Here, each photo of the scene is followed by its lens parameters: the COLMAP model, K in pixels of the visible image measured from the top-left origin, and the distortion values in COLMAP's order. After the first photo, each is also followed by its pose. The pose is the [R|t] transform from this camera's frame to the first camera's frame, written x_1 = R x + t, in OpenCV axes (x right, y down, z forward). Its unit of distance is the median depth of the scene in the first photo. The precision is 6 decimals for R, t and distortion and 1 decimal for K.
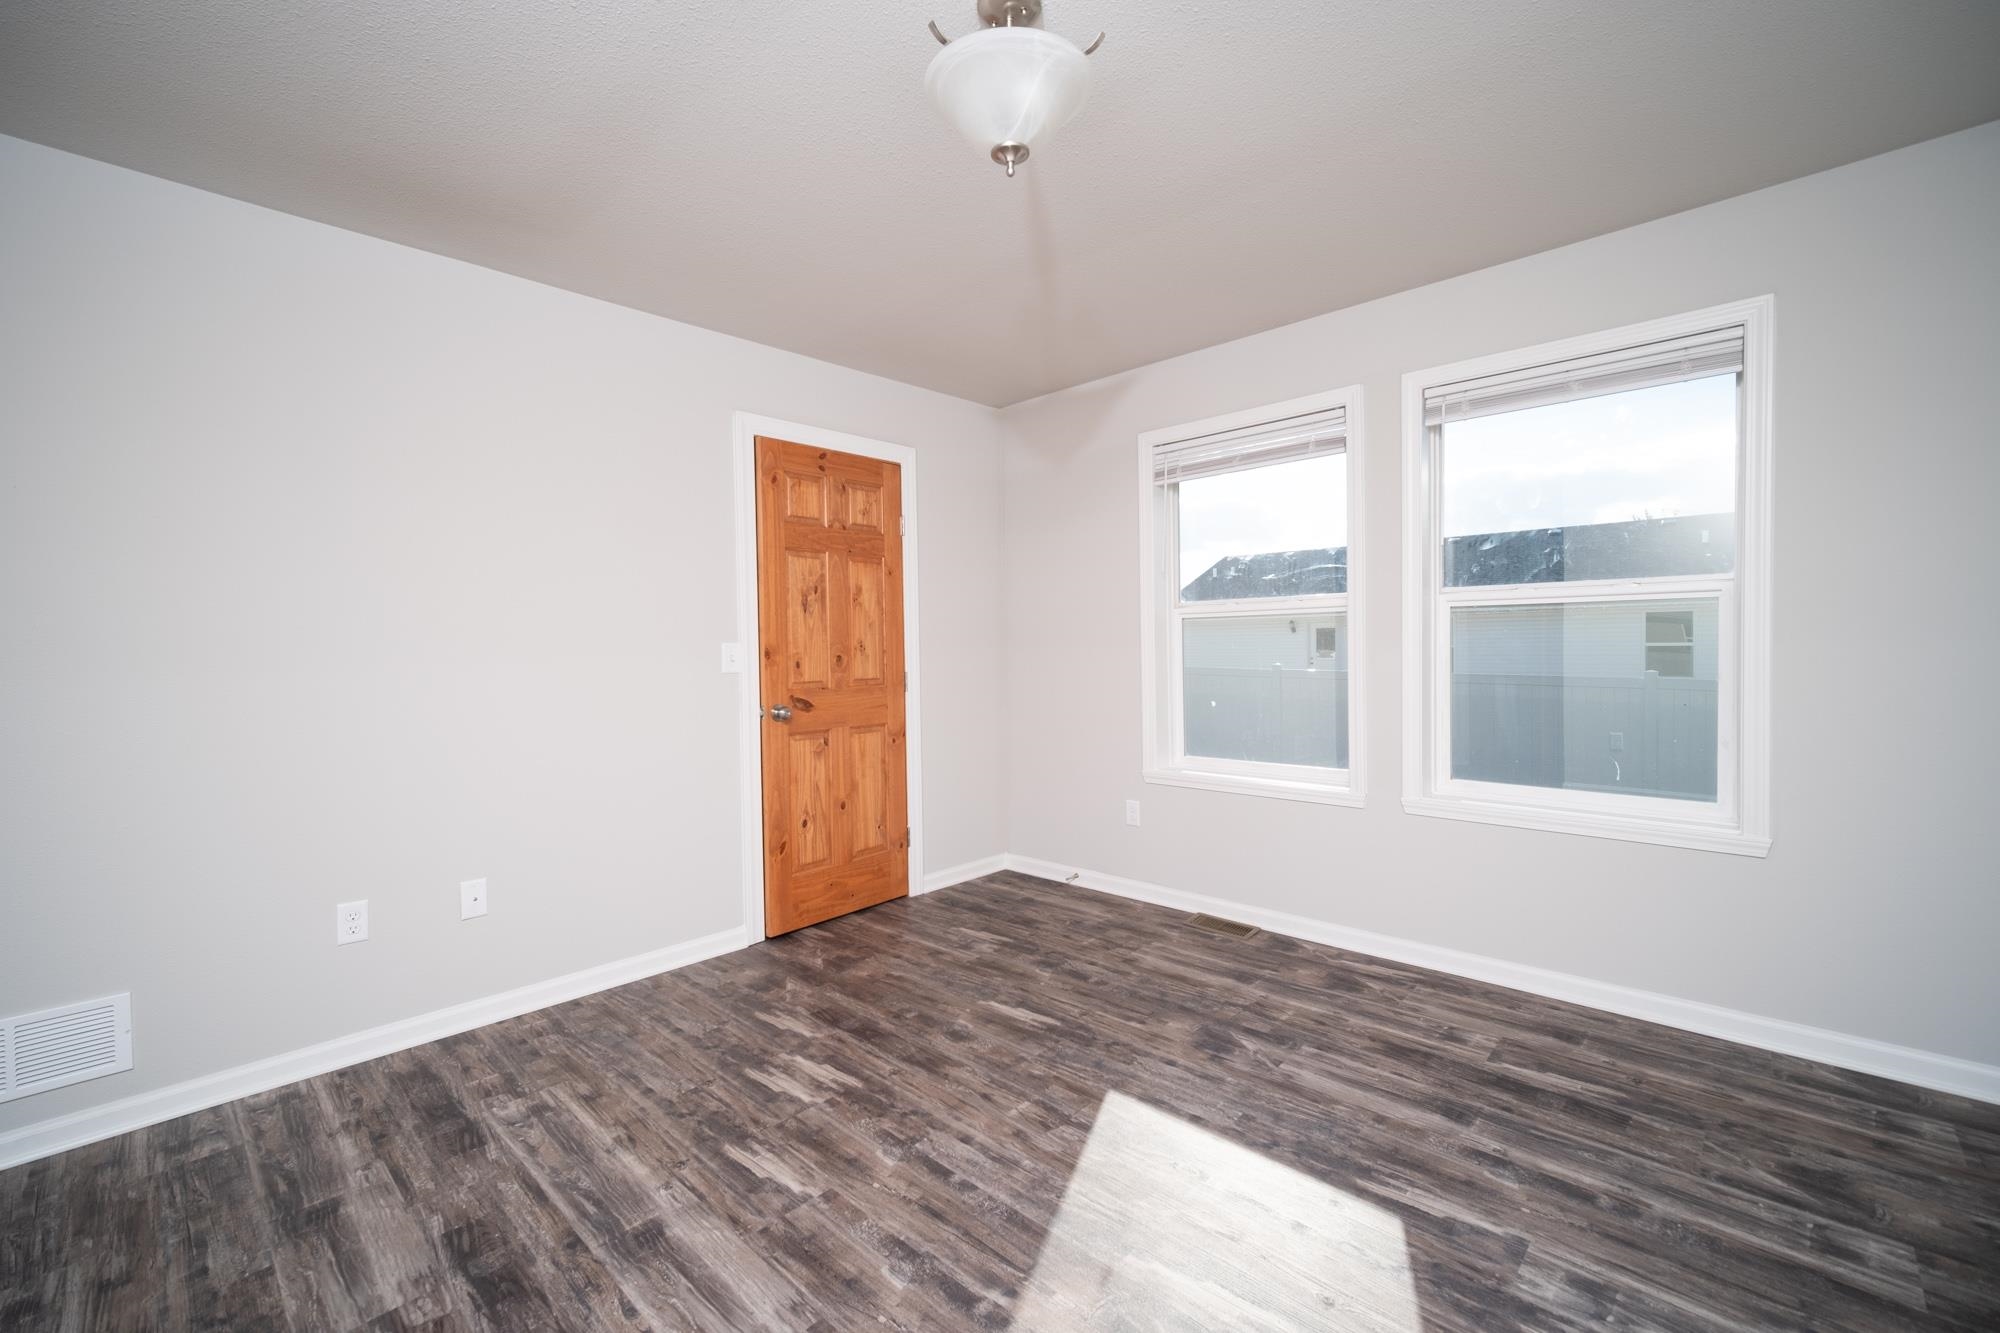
lens RADIAL K [[825.9, 0, 1000.0], [0, 825.9, 666.5], [0, 0, 1]] dist [-0.001498, -0.000116]
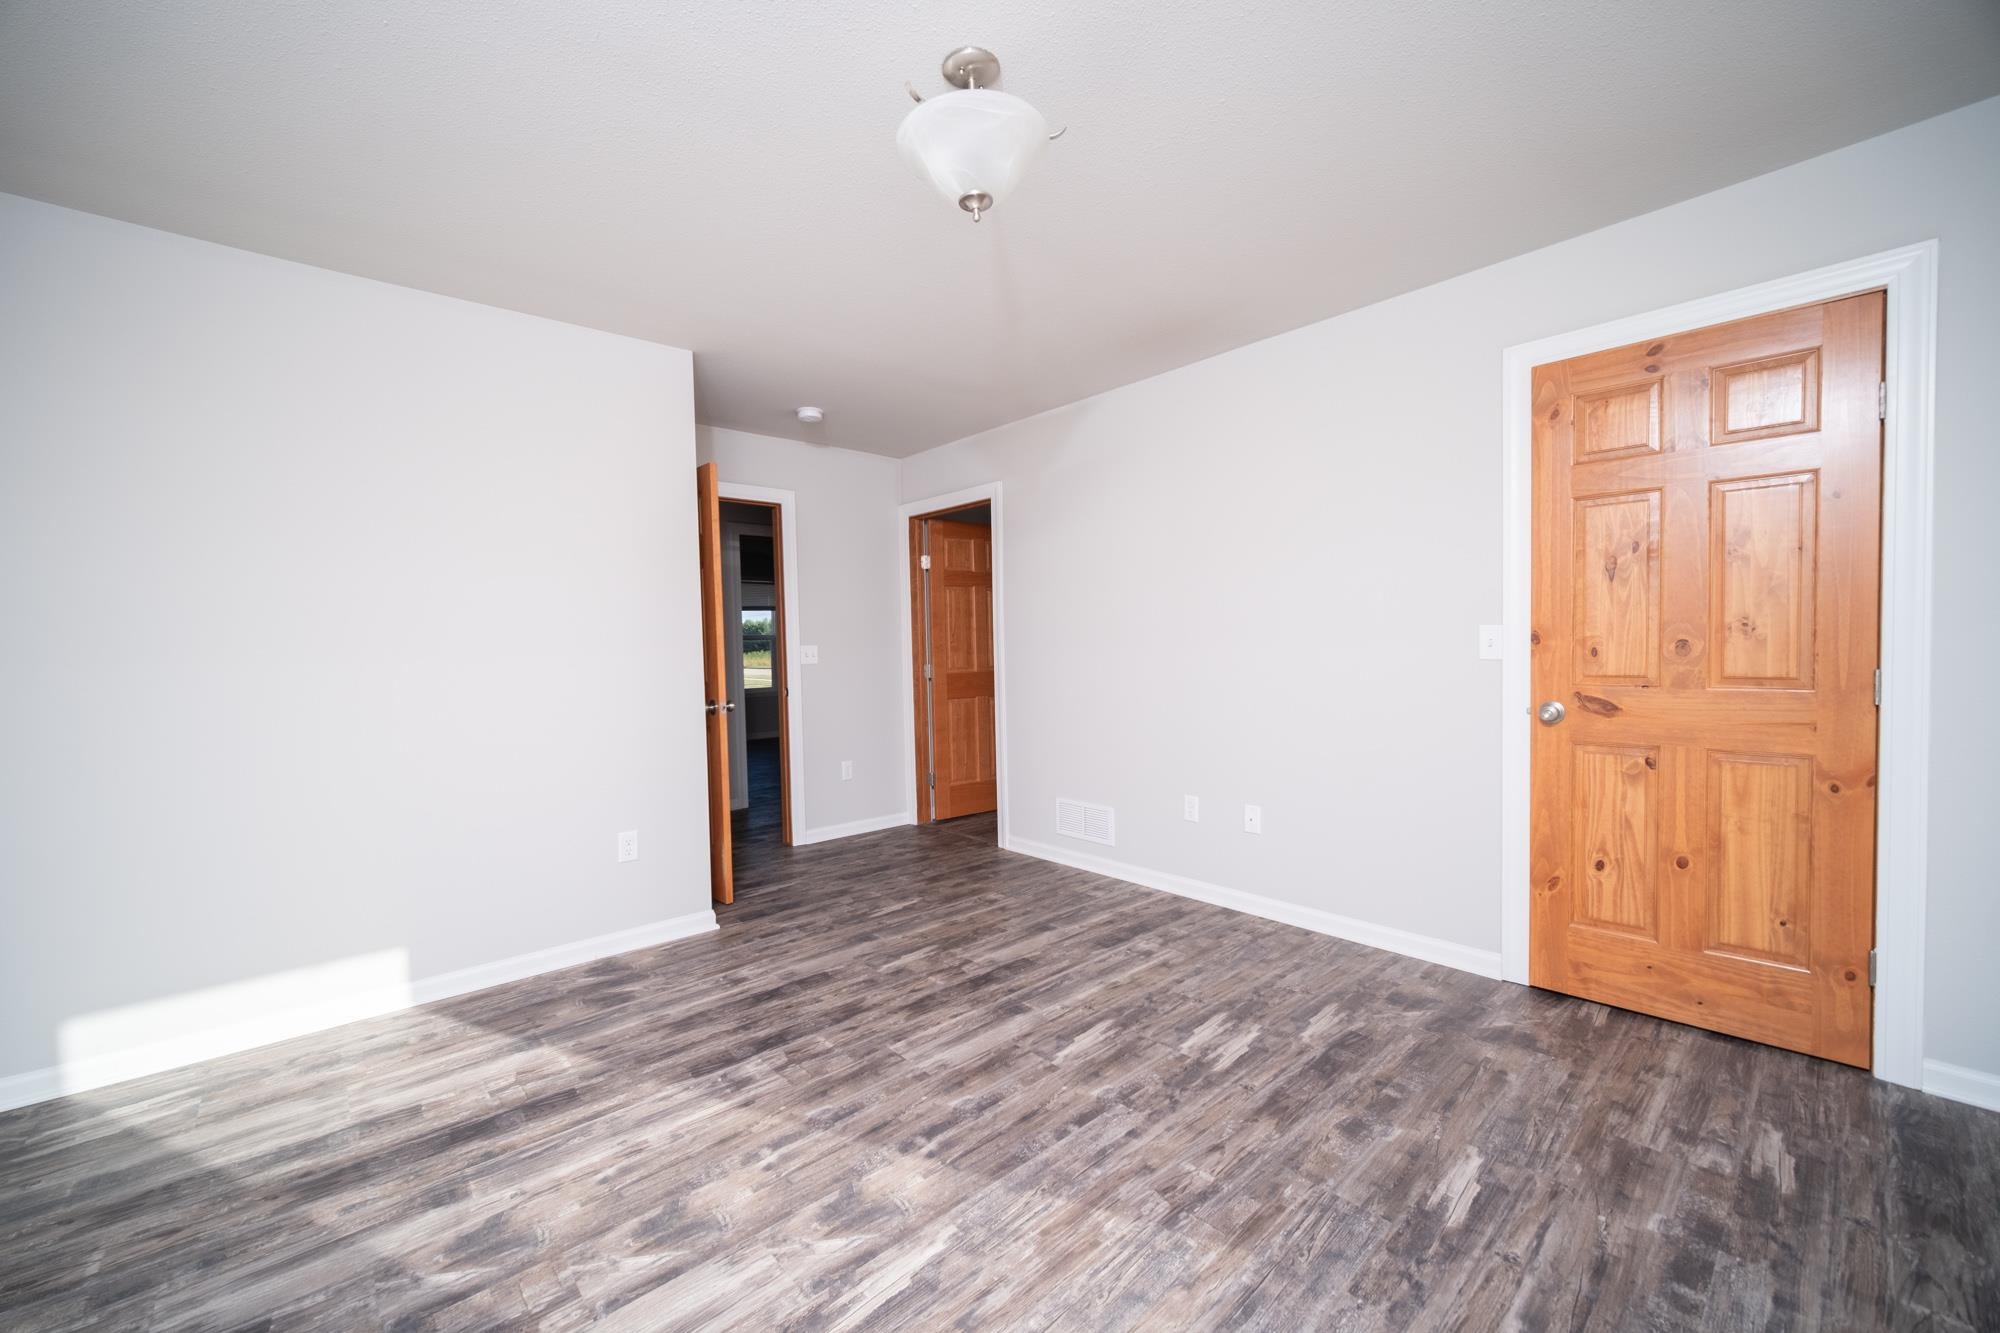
lens RADIAL K [[791.7, 0, 993.9], [0, 791.7, 671.1], [0, 0, 1]] dist [-0.003611, 0.000386]
pose [[-0.079429, 0.050212, -0.995575, 0.703364], [-0.002868, 0.998715, 0.050599, -0.026515], [0.996836, 0.006874, -0.079183, 0.709423]]
